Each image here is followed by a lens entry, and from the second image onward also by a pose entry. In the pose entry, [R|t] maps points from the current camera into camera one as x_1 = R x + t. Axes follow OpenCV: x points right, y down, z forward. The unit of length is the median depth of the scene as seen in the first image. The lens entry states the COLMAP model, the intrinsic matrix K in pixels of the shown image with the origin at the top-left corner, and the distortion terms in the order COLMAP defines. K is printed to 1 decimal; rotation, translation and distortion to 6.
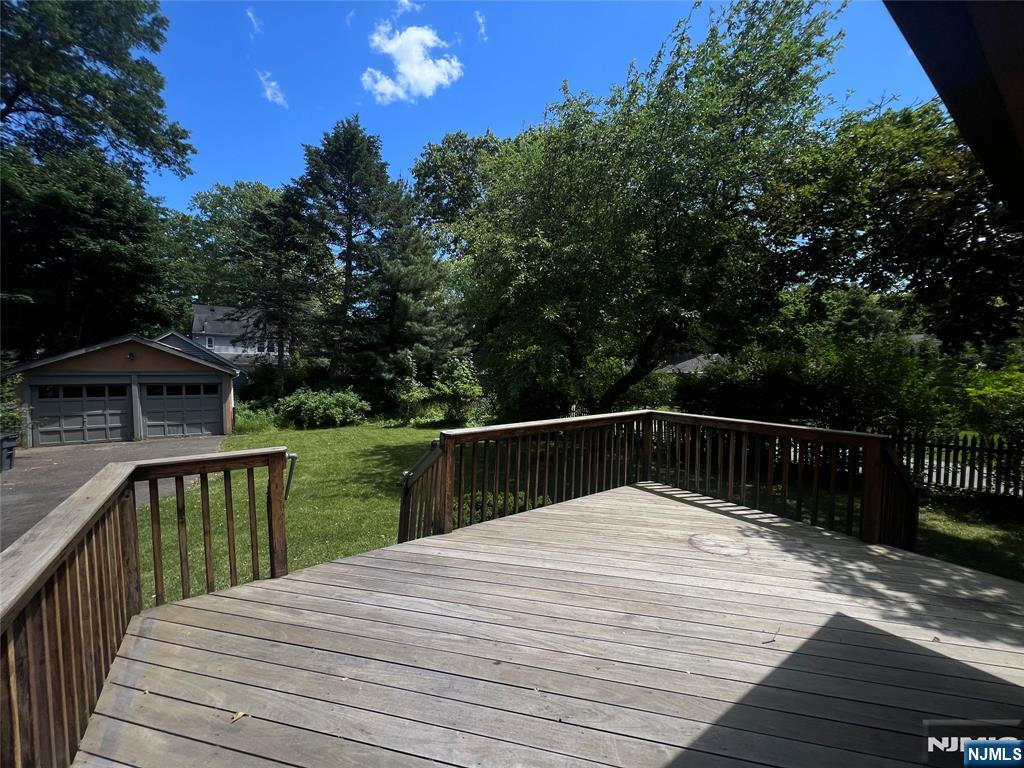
lens RADIAL K [[409.5, 0, 512.4], [0, 409.5, 391.0], [0, 0, 1]] dist [-0.000586, -0.000421]
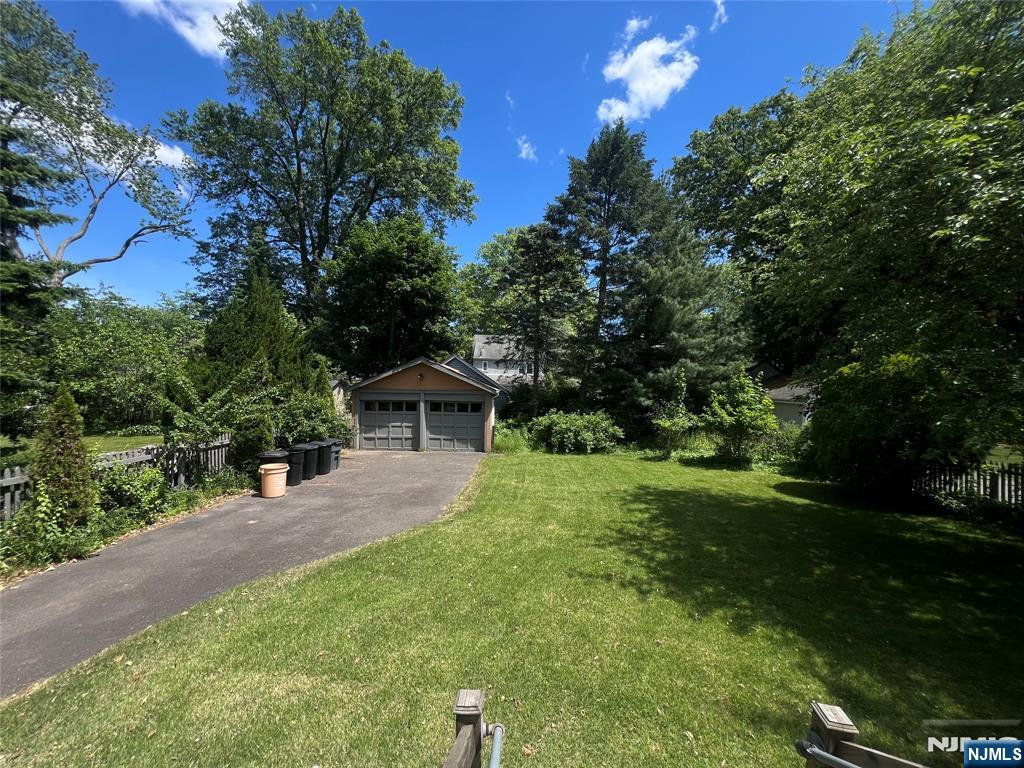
lens RADIAL K [[409.5, 0, 510.5], [0, 409.5, 387.9], [0, 0, 1]] dist [-0.000586, -0.000421]
pose [[0.836532, 0.006133, -0.547884, -0.072197], [-0.038956, 0.998073, -0.048308, -0.005833], [0.546531, 0.061754, 0.835159, 0.138647]]
